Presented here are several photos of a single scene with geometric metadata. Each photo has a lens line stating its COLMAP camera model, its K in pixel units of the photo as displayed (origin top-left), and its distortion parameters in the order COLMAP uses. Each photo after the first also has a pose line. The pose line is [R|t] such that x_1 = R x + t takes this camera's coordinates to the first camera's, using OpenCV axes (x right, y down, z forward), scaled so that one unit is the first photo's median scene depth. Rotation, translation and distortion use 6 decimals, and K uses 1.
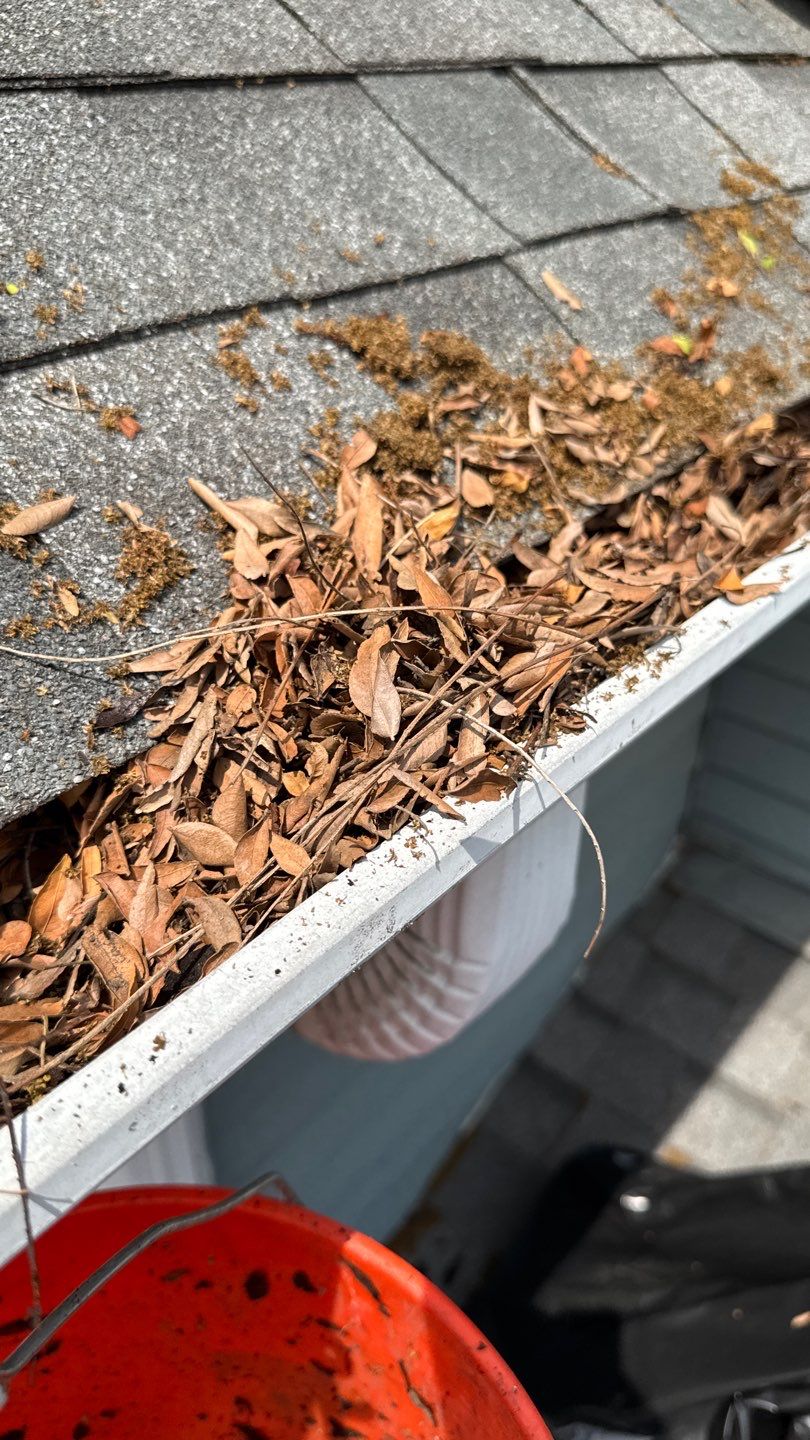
lens RADIAL K [[1029.1, 0, 405.0], [0, 1029.1, 720.0], [0, 0, 1]] dist [-0.030920, 0.001420]
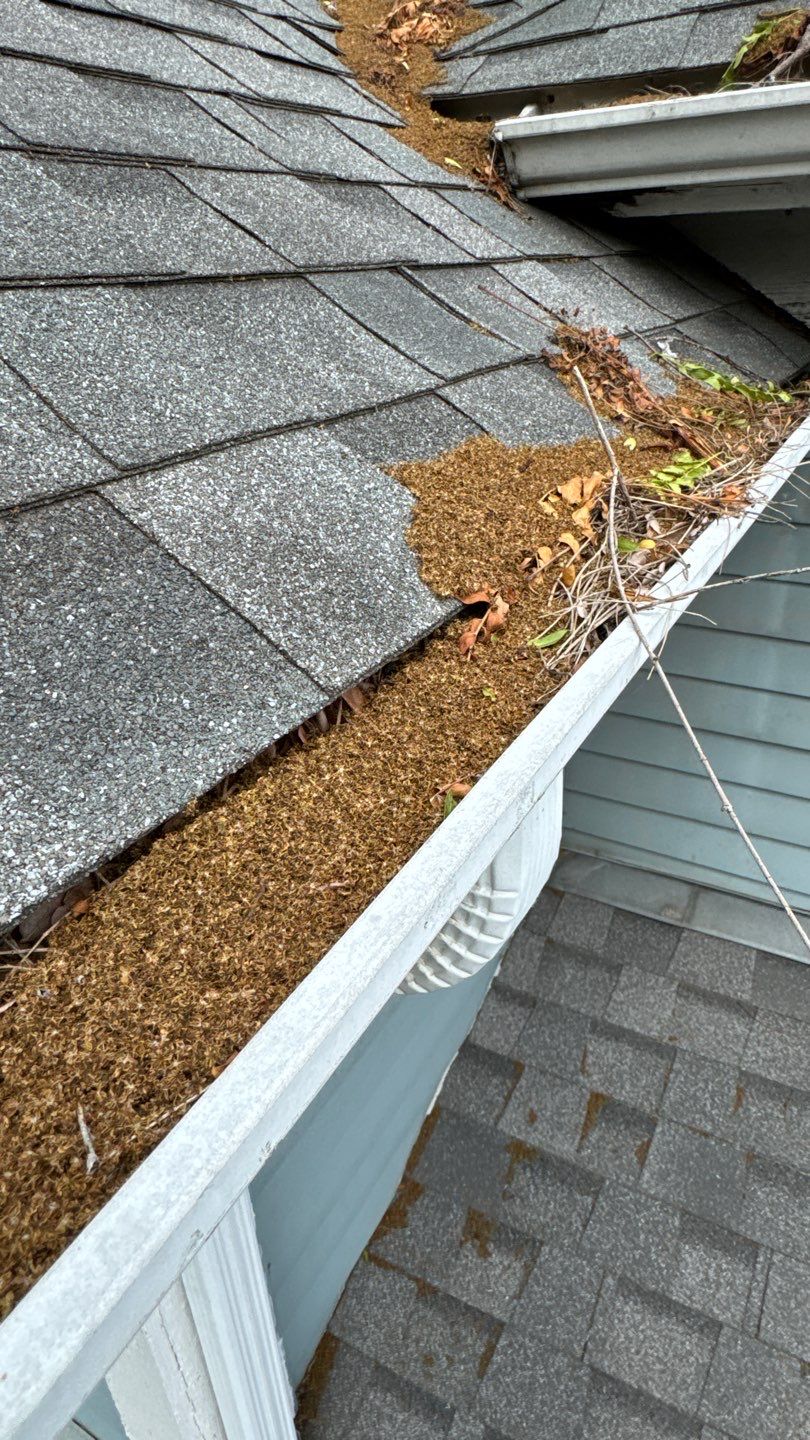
lens RADIAL K [[854.8, 0, 405.0], [0, 854.8, 720.0], [0, 0, 1]] dist [-0.007442, 0.001318]
pose [[0.977639, -0.129727, 0.165510, -0.205640], [0.147174, 0.984257, -0.097871, 0.105938], [-0.150208, 0.120042, 0.981340, -0.093797]]
